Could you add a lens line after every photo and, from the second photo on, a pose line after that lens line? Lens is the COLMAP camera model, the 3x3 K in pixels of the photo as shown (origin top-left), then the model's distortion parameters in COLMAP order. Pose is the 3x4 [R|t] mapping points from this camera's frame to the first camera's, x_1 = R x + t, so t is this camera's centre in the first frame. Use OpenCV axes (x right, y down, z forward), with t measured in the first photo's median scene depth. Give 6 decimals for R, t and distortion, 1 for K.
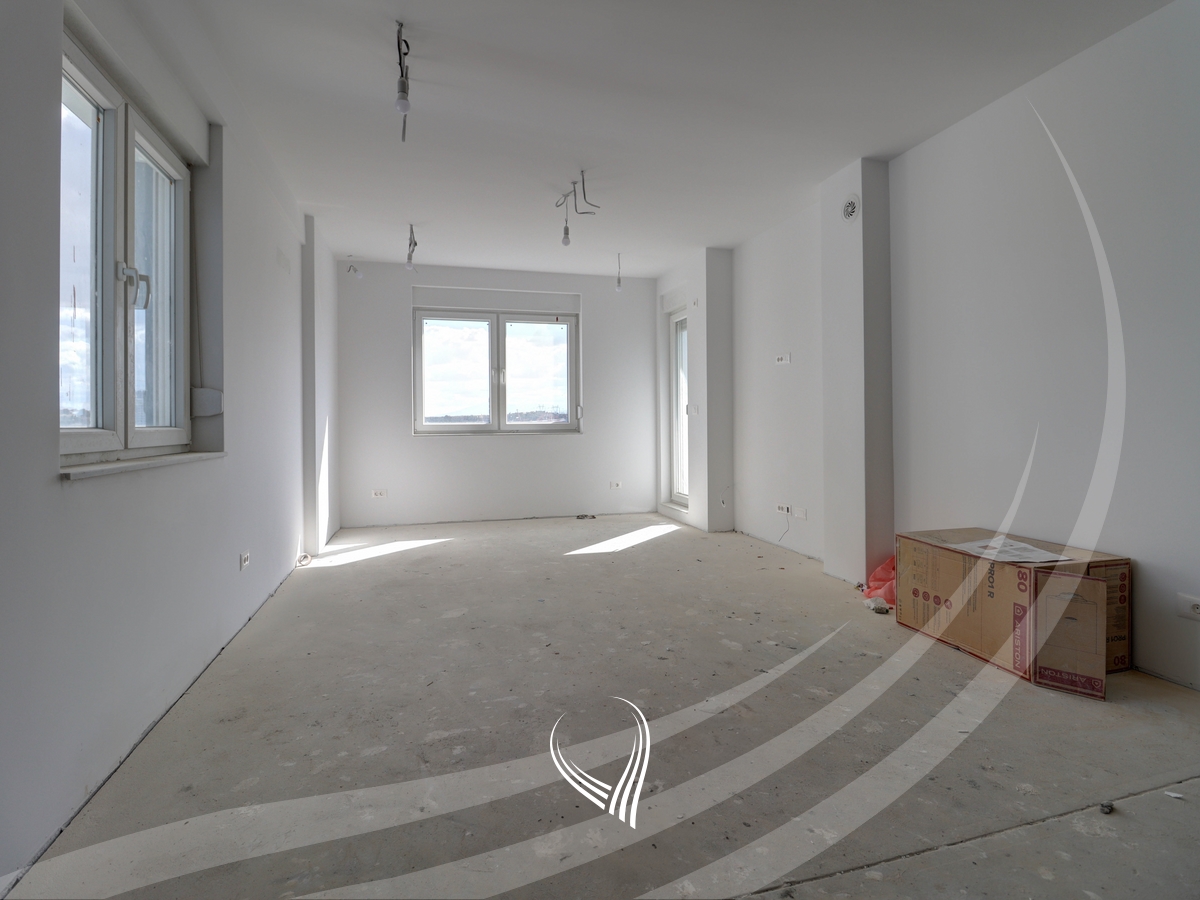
lens RADIAL K [[594.2, 0, 593.5], [0, 594.2, 422.2], [0, 0, 1]] dist [0.000210, -0.011322]
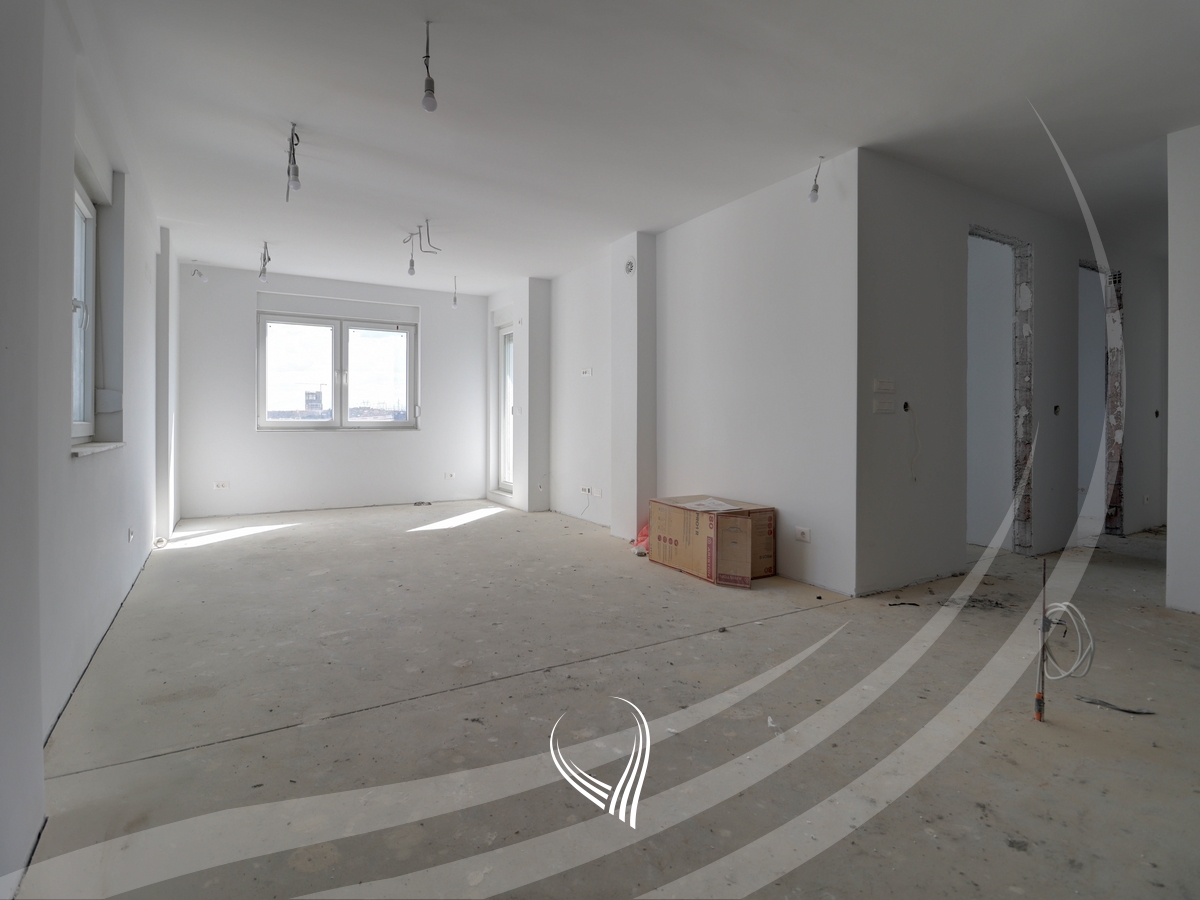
lens RADIAL K [[594.2, 0, 593.5], [0, 594.2, 422.2], [0, 0, 1]] dist [0.000210, -0.011322]
pose [[0.961258, 0.010354, 0.275456, -0.017763], [-0.011134, 0.999937, 0.001266, -0.001665], [-0.275425, -0.004284, 0.961313, -0.244121]]
